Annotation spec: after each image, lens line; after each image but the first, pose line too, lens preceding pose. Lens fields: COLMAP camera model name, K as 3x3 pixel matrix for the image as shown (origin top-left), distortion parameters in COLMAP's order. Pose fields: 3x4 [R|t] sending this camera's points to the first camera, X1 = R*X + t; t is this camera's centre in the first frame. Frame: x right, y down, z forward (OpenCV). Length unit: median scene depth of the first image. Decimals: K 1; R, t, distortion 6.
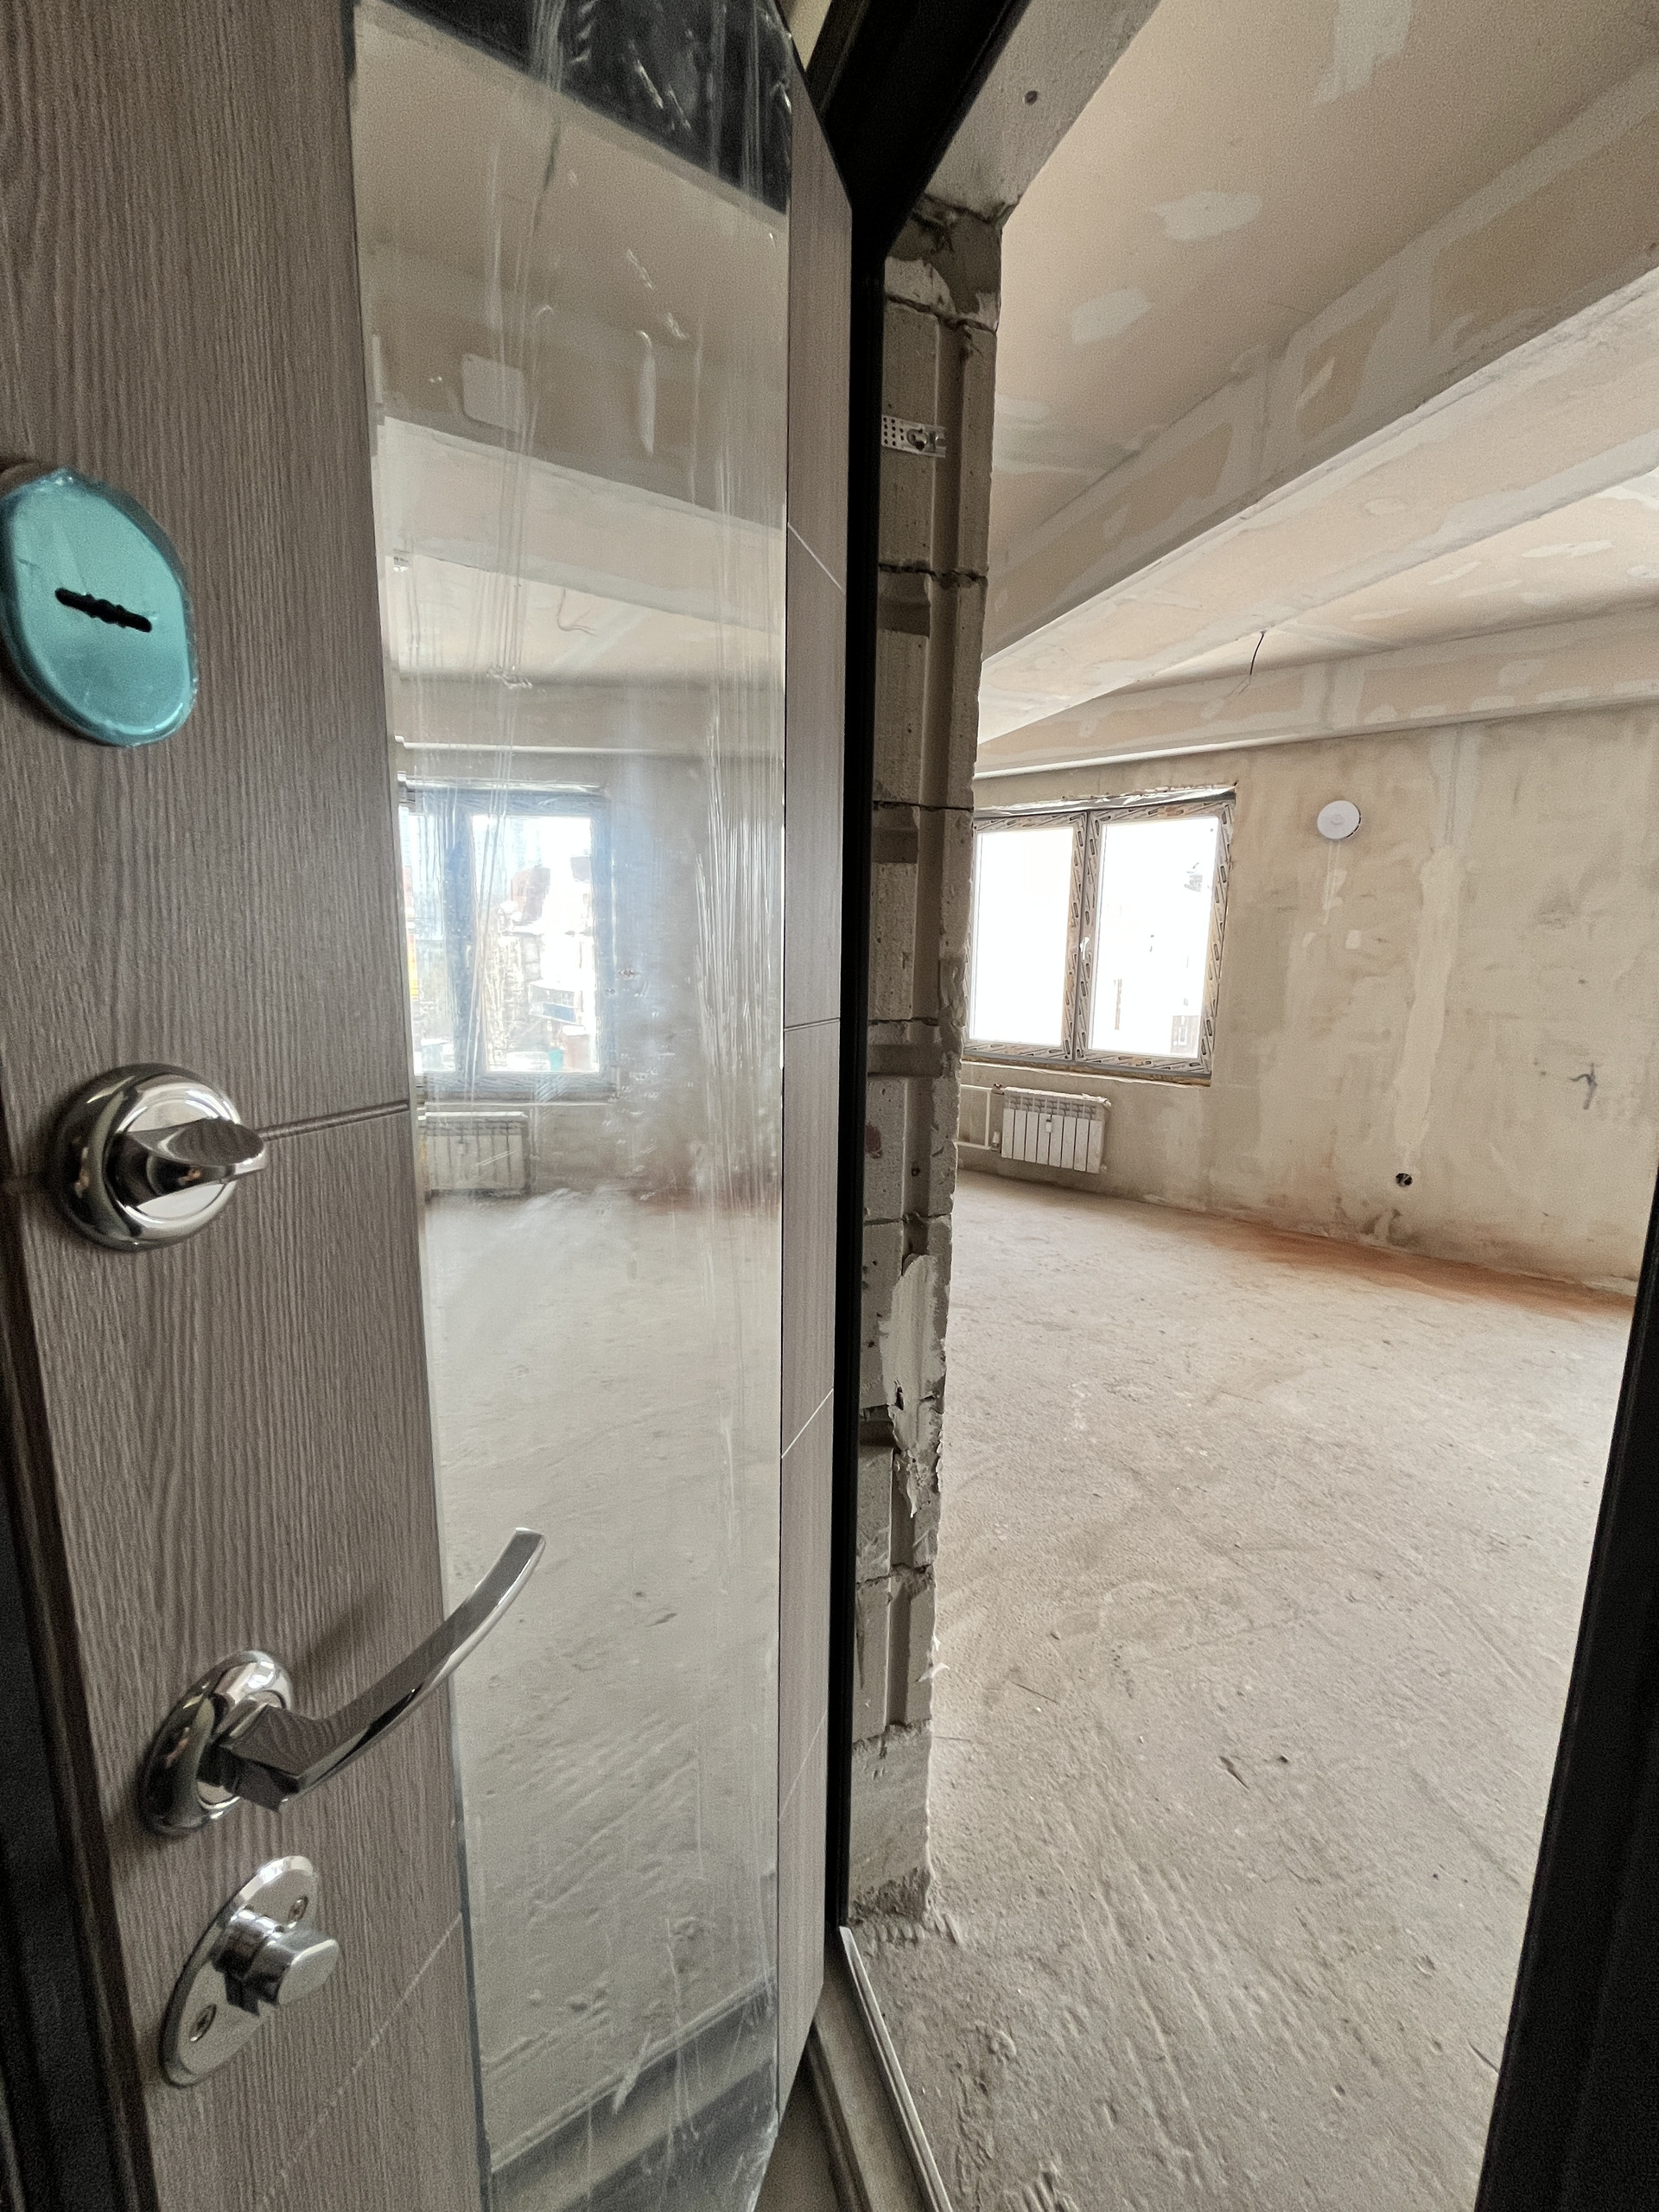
lens RADIAL K [[896.6, 0, 838.7], [0, 896.6, 1104.0], [0, 0, 1]] dist [-0.003843, 0.000080]
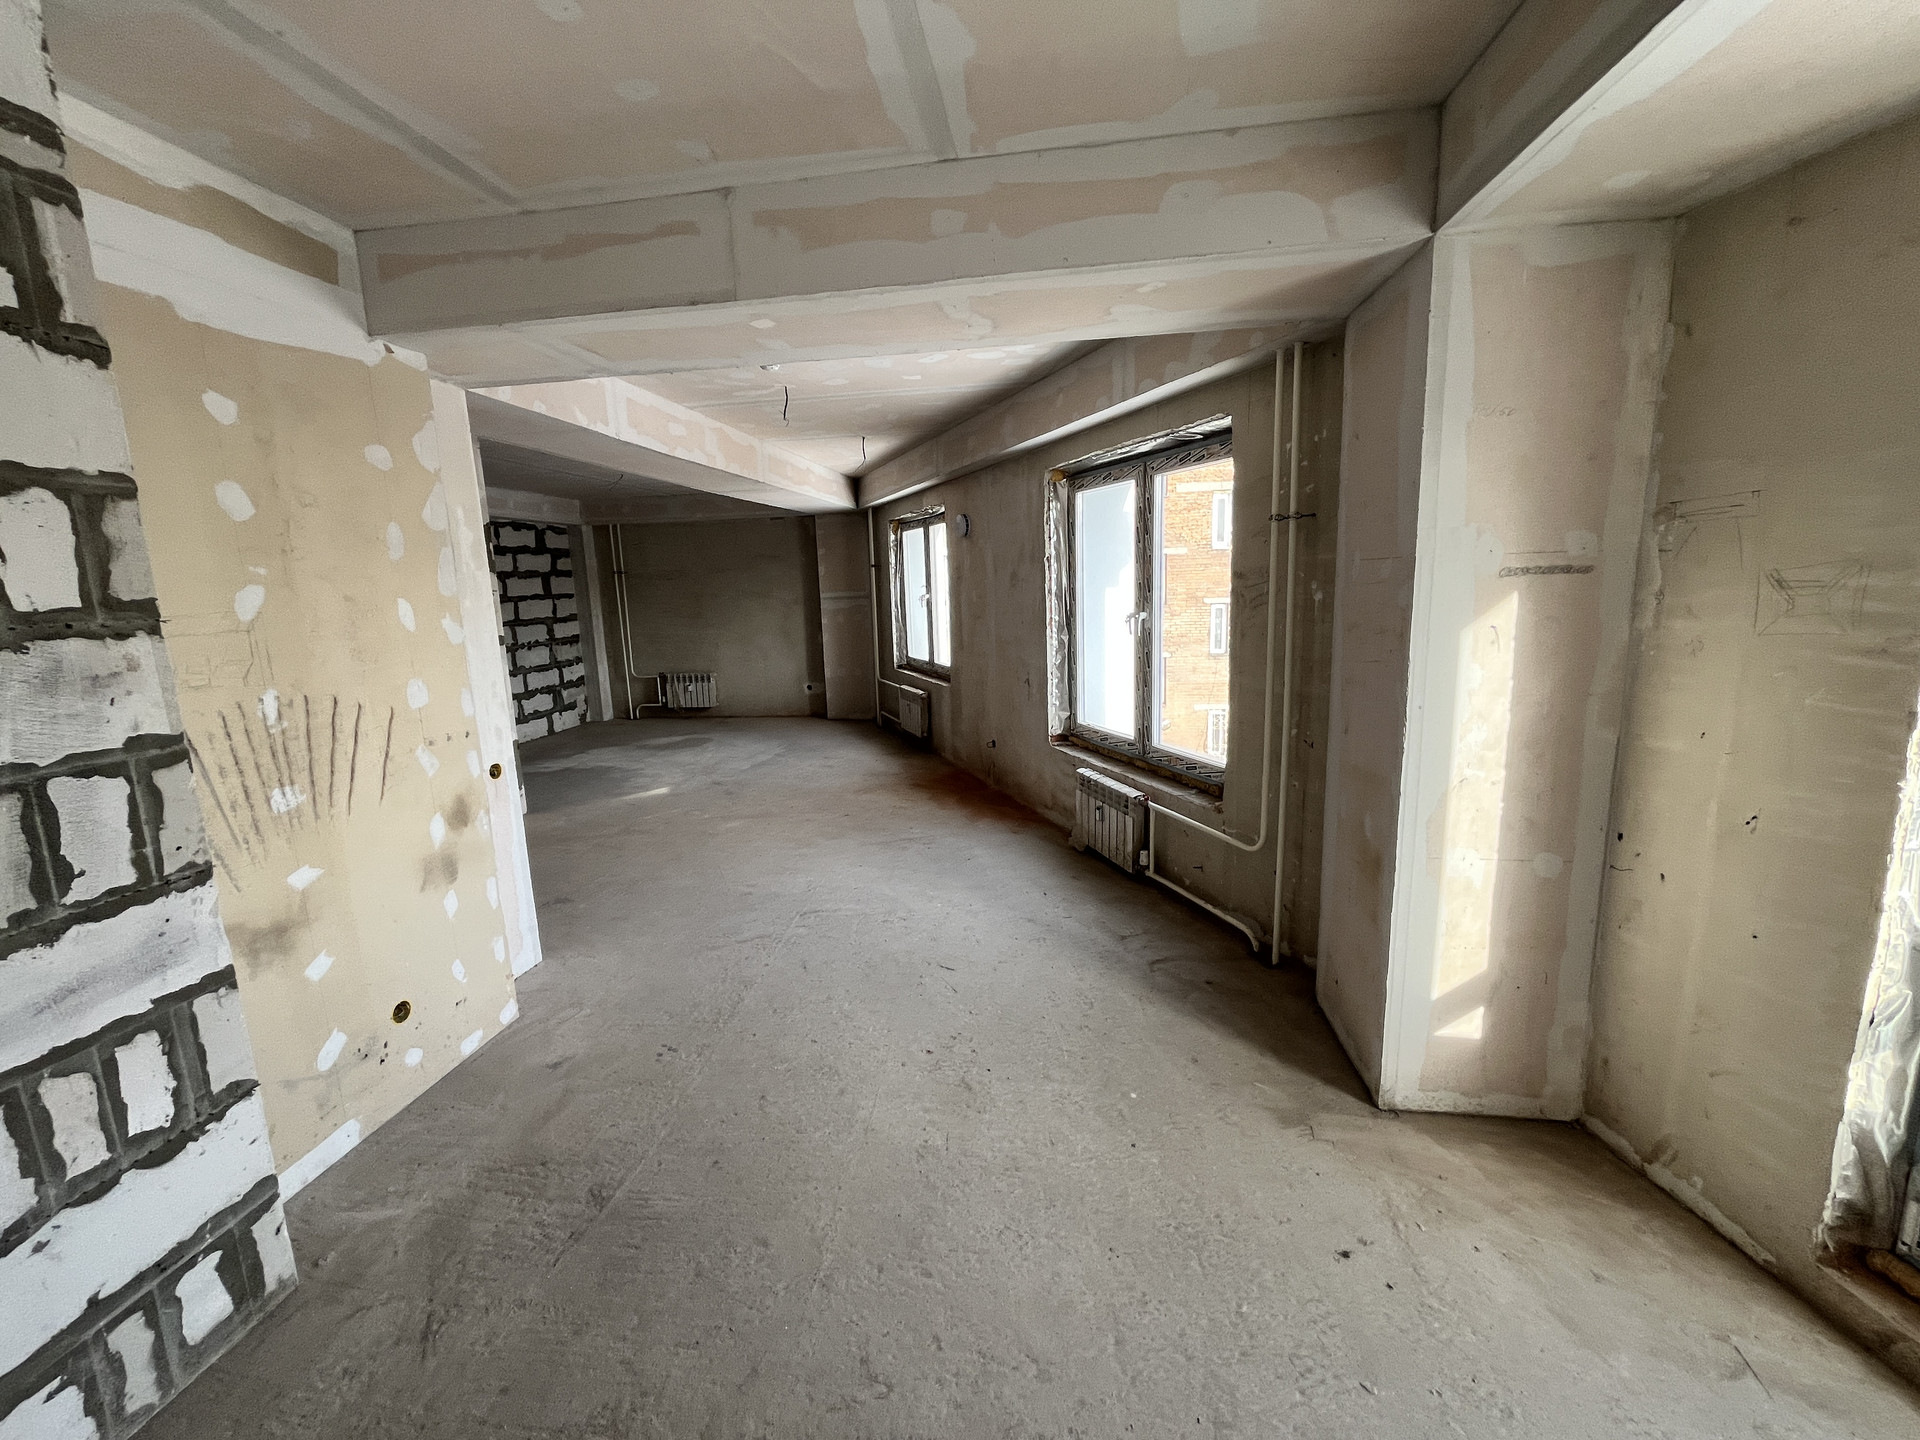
lens RADIAL K [[778.3, 0, 959.2], [0, 778.3, 713.6], [0, 0, 1]] dist [-0.003843, 0.000080]
pose [[0.870595, 0.036358, -0.490654, 1.298270], [-0.034711, 0.999320, 0.012460, 0.016003], [0.490774, 0.006184, 0.871265, -0.266964]]
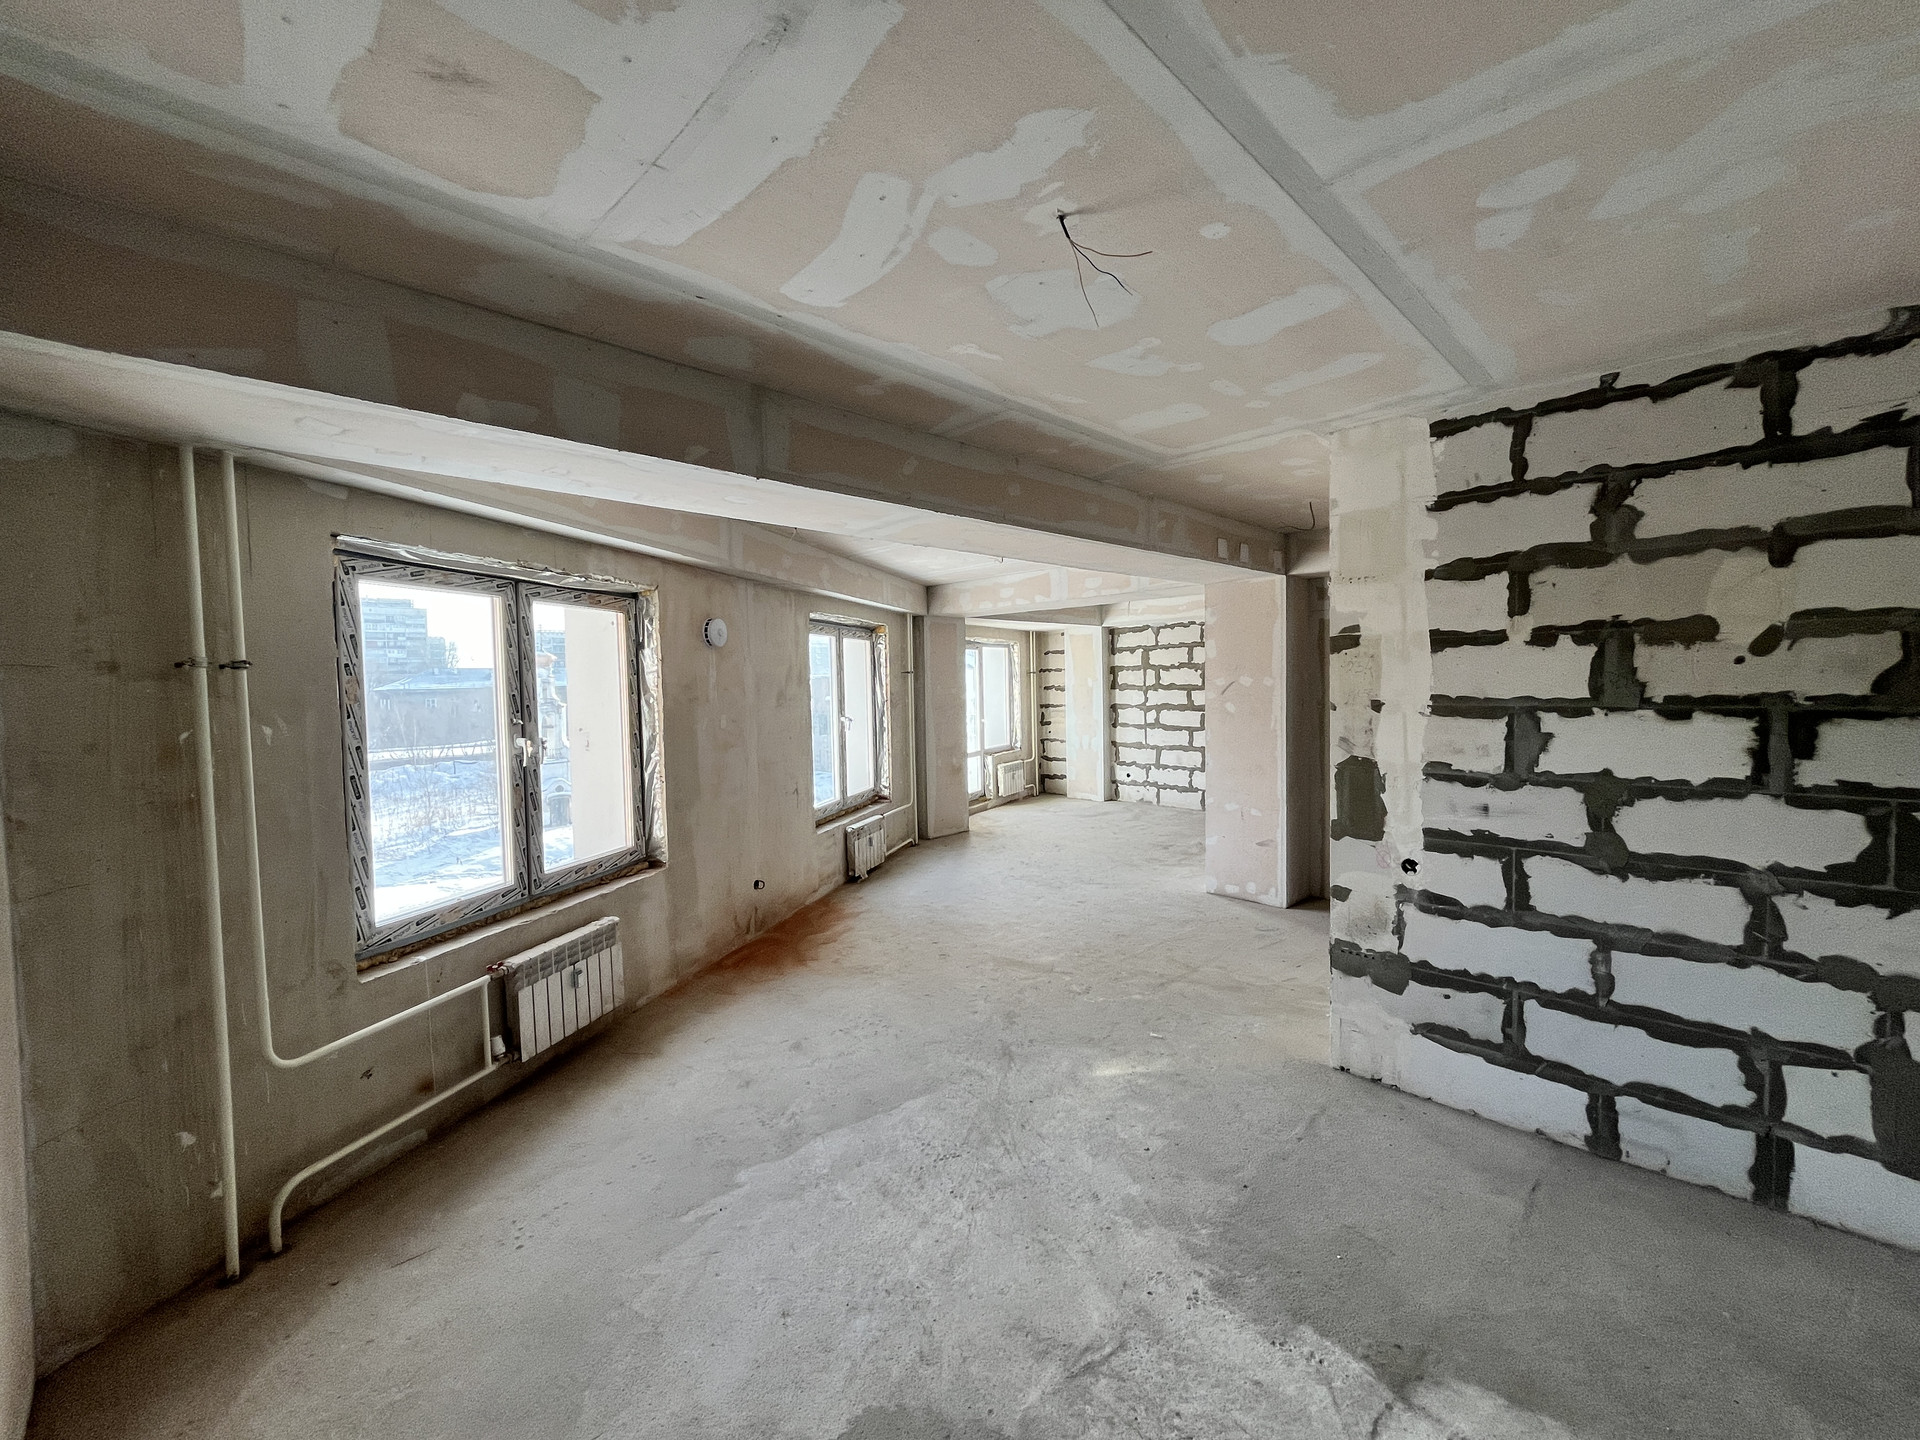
lens RADIAL K [[778.3, 0, 958.4], [0, 778.3, 712.5], [0, 0, 1]] dist [-0.003843, 0.000080]
pose [[-0.402152, -0.045655, 0.914434, -0.629394], [0.168967, 0.977900, 0.123132, -0.286923], [-0.899847, 0.204027, -0.385550, 1.158921]]
